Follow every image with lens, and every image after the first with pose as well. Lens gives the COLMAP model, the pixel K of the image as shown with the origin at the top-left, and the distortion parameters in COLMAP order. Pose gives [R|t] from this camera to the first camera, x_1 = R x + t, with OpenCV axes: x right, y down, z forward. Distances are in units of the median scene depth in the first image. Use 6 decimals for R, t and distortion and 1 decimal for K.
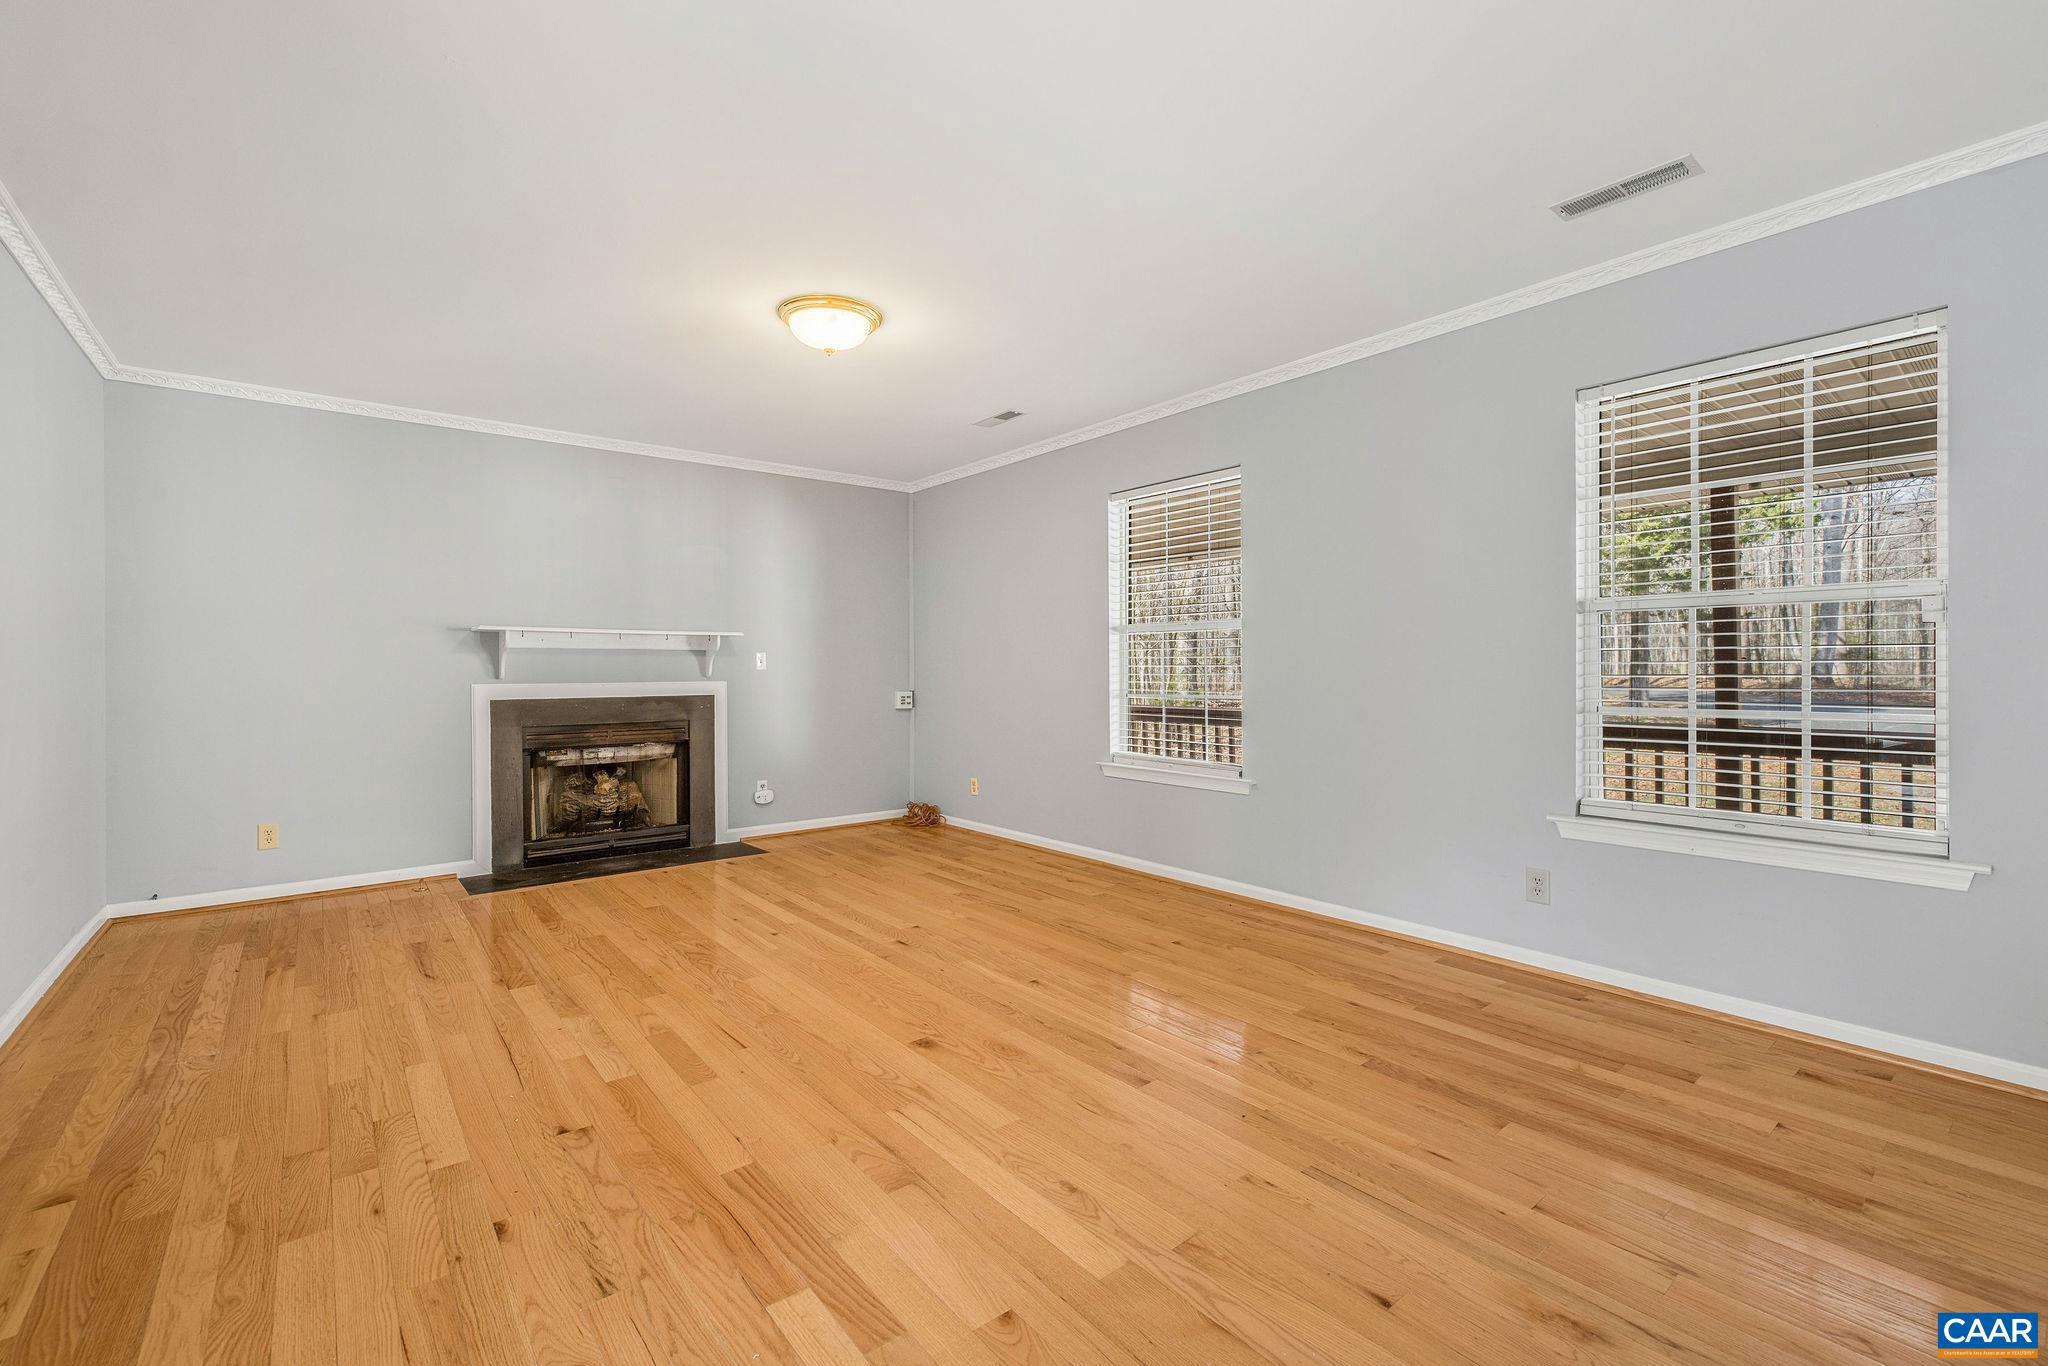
lens RADIAL K [[875.2, 0, 1009.4], [0, 875.2, 668.5], [0, 0, 1]] dist [0.000069, 0.001390]
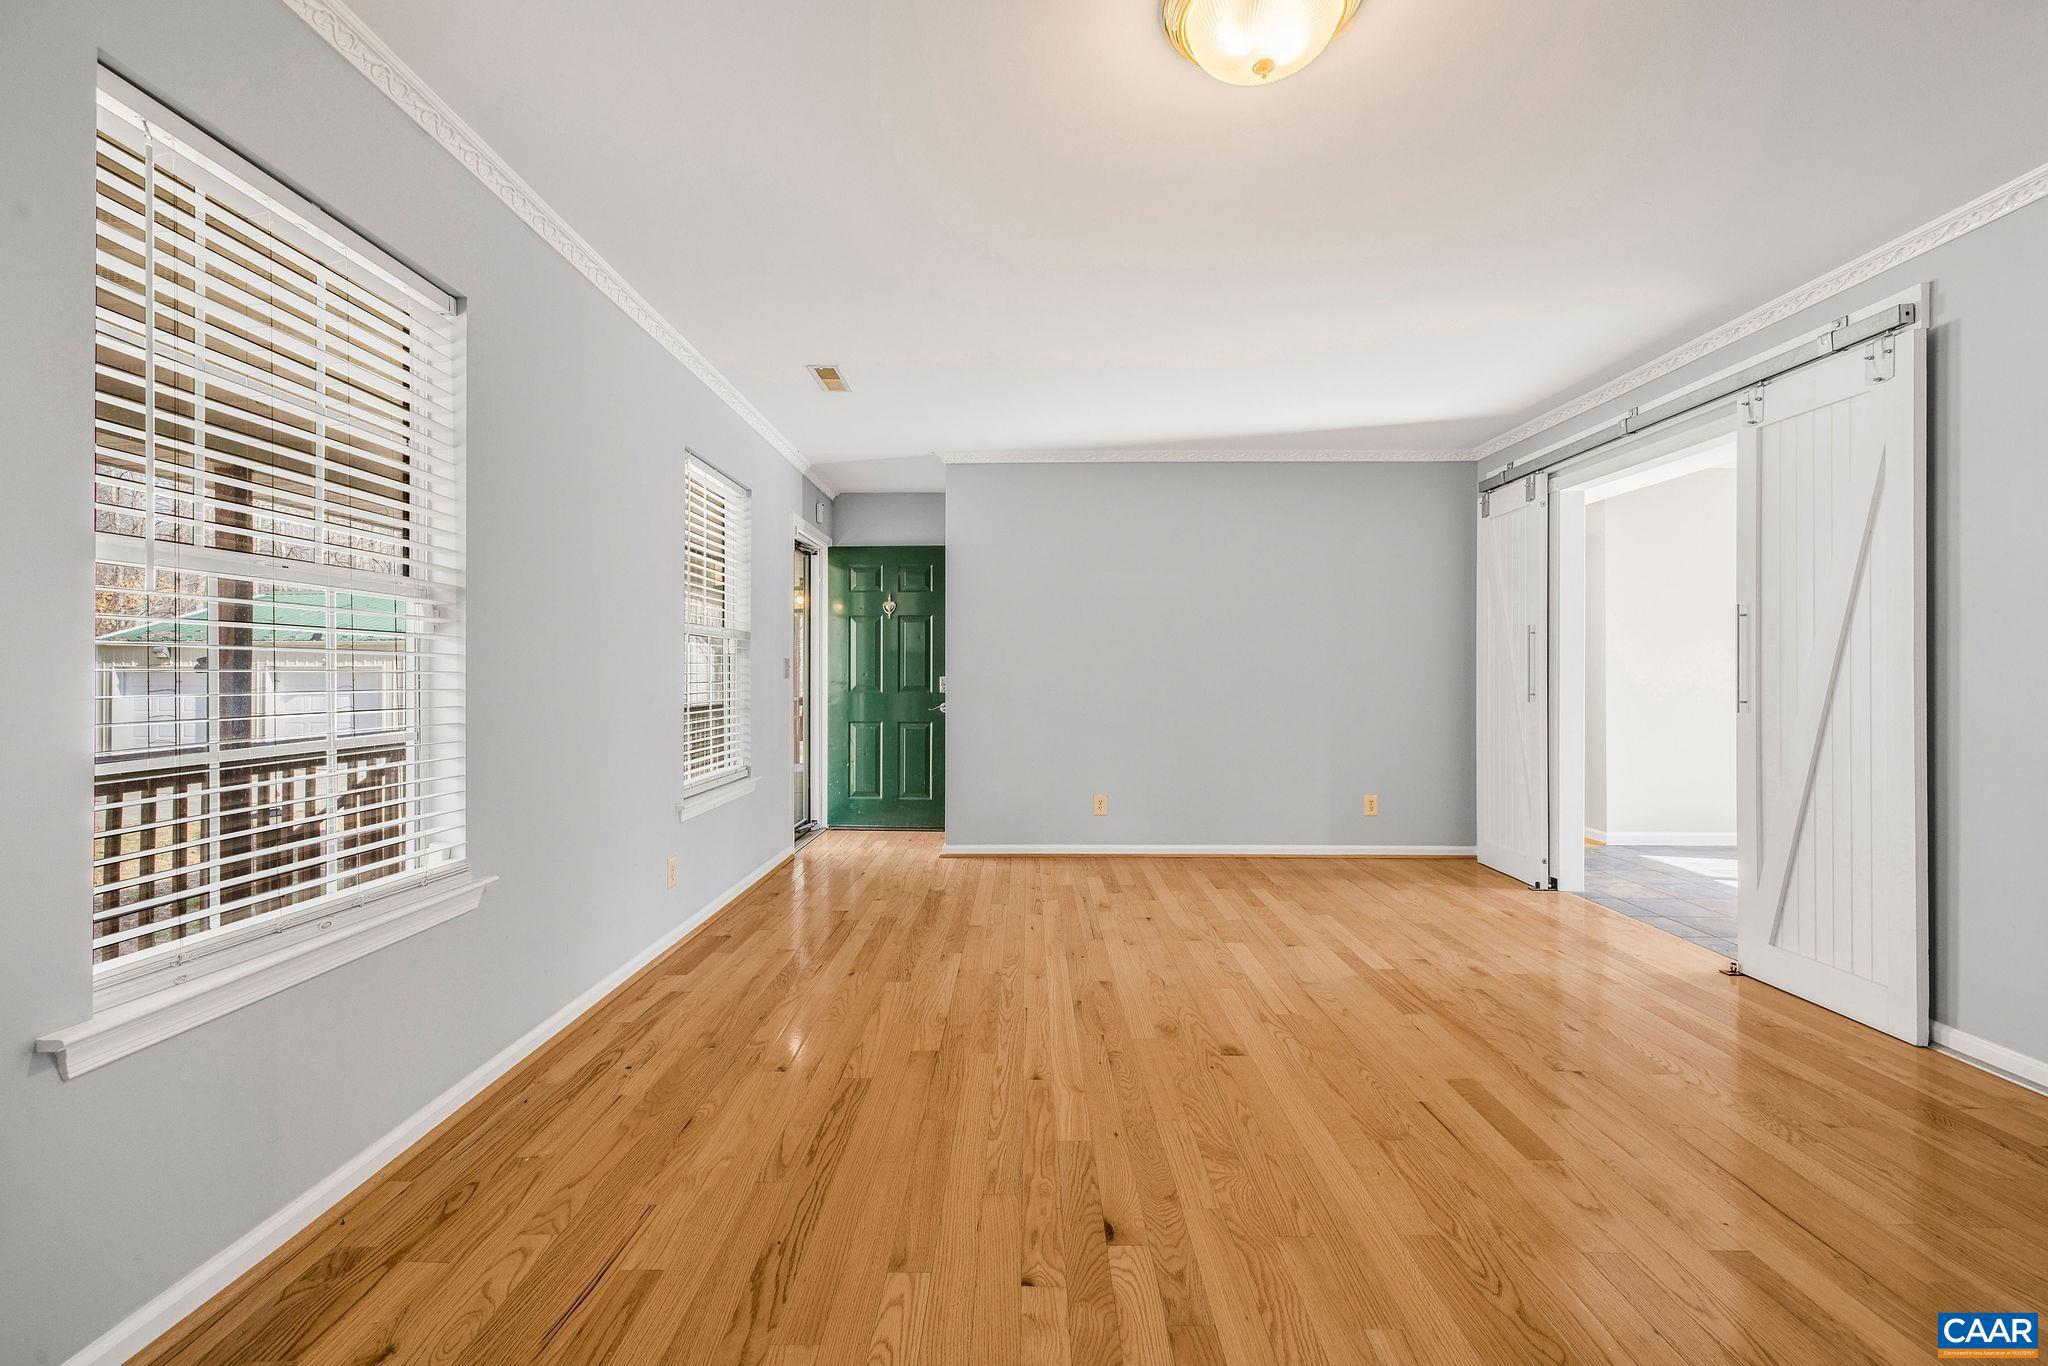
lens RADIAL K [[875.2, 0, 1023.9], [0, 875.2, 674.1], [0, 0, 1]] dist [0.000069, 0.001390]
pose [[-0.783851, 0.004678, 0.620931, -0.386350], [0.001337, 0.999982, -0.005845, 0.002445], [-0.620947, -0.003751, -0.783843, 1.394547]]
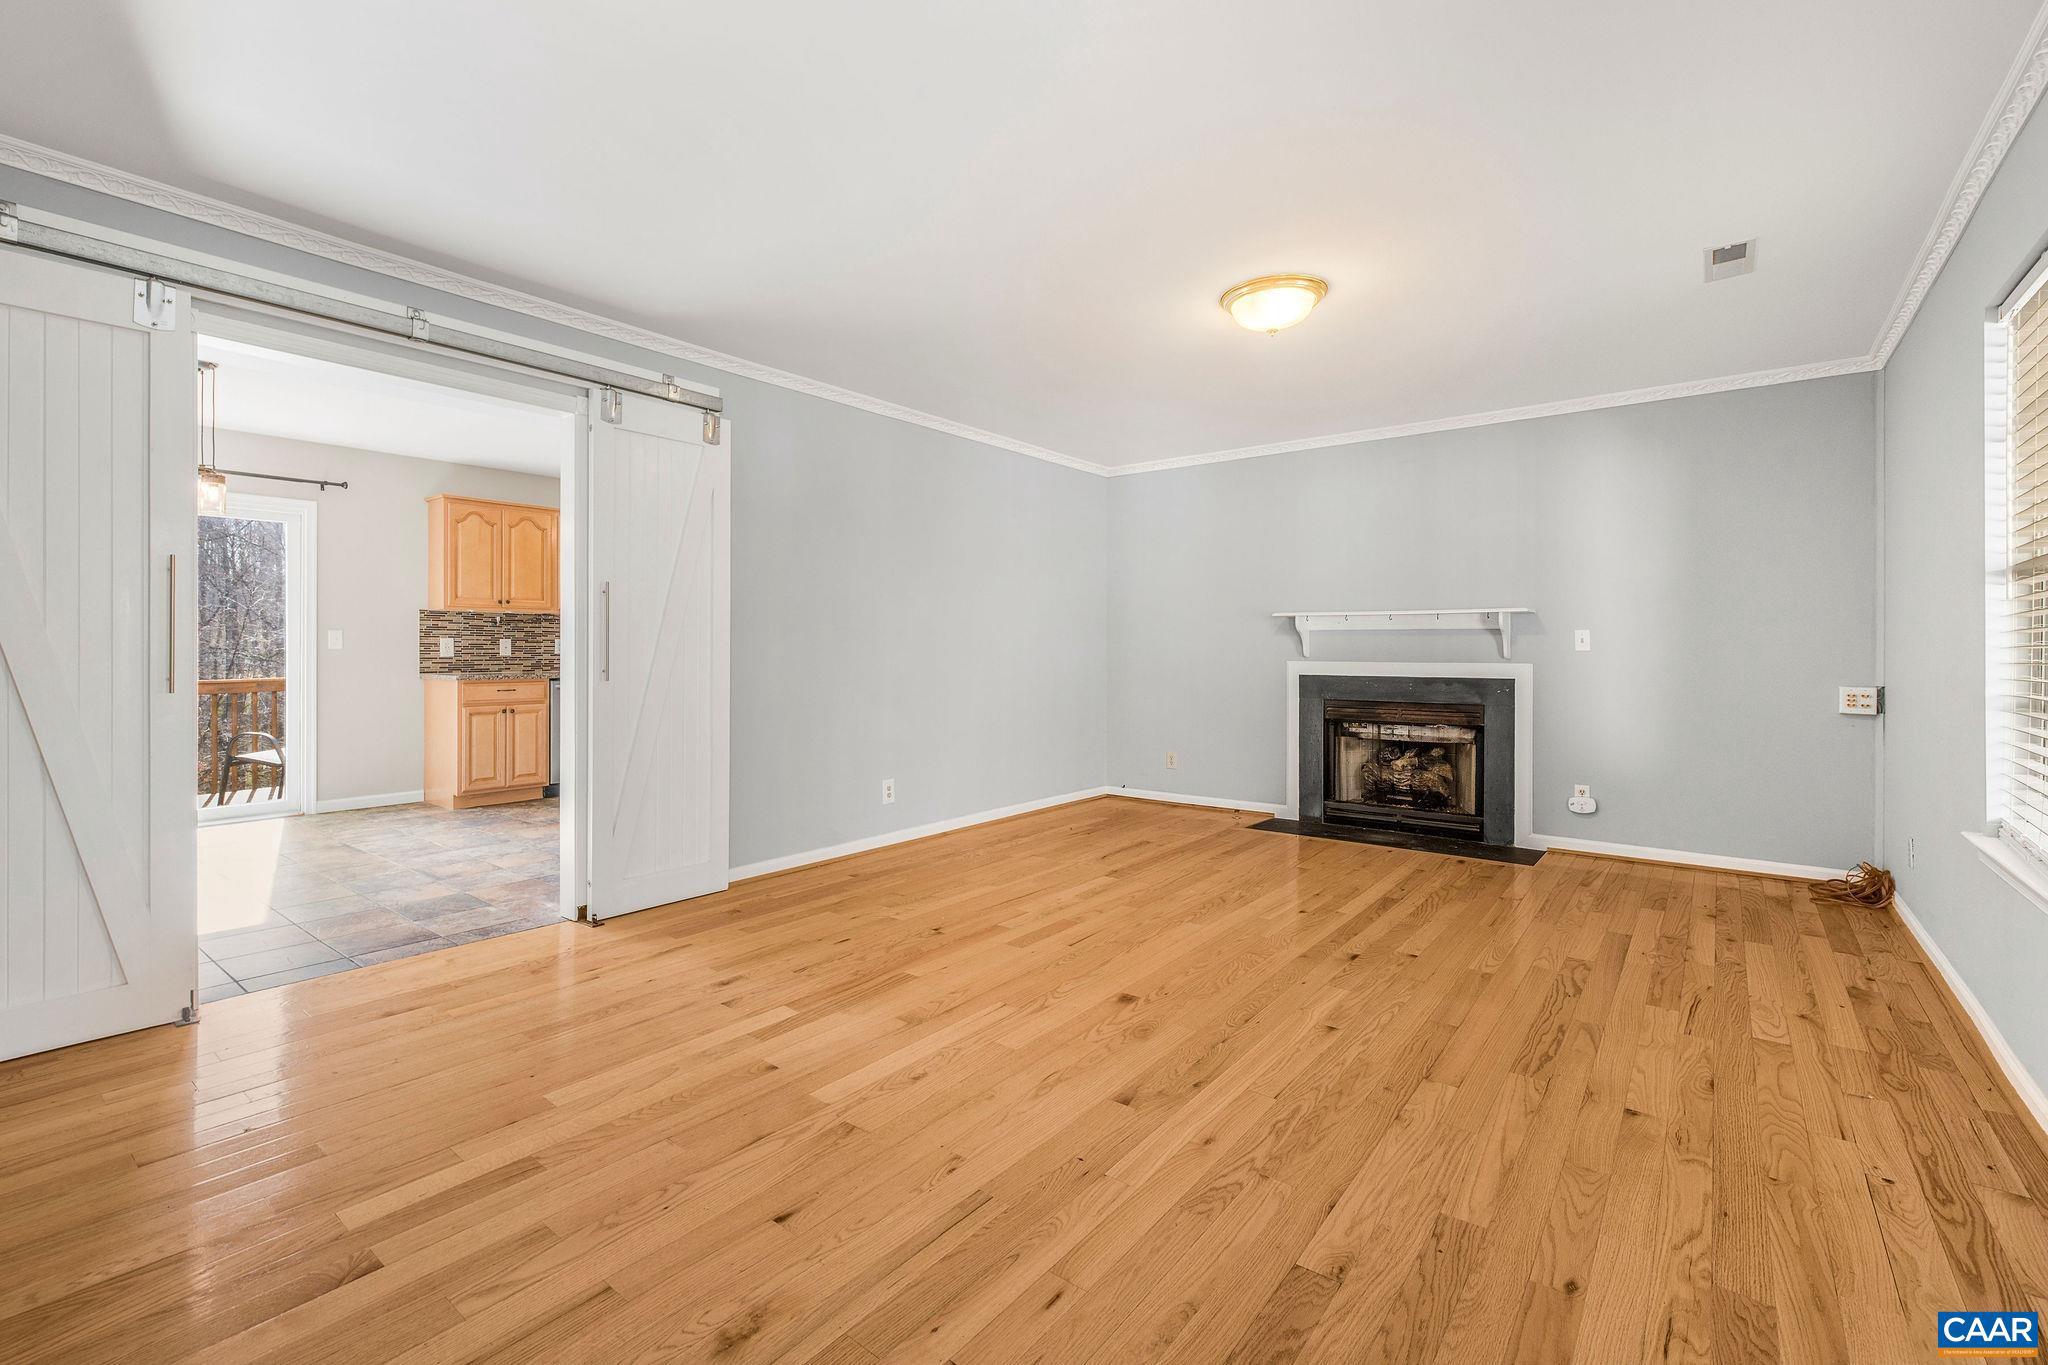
lens RADIAL K [[894.5, 0, 983.2], [0, 894.5, 653.5], [0, 0, 1]] dist [0.004993, 0.000334]
pose [[0.215437, 0.009675, -0.976470, 0.673978], [-0.003210, 0.999953, 0.009199, -0.003356], [0.976513, 0.001153, 0.215458, 0.425598]]
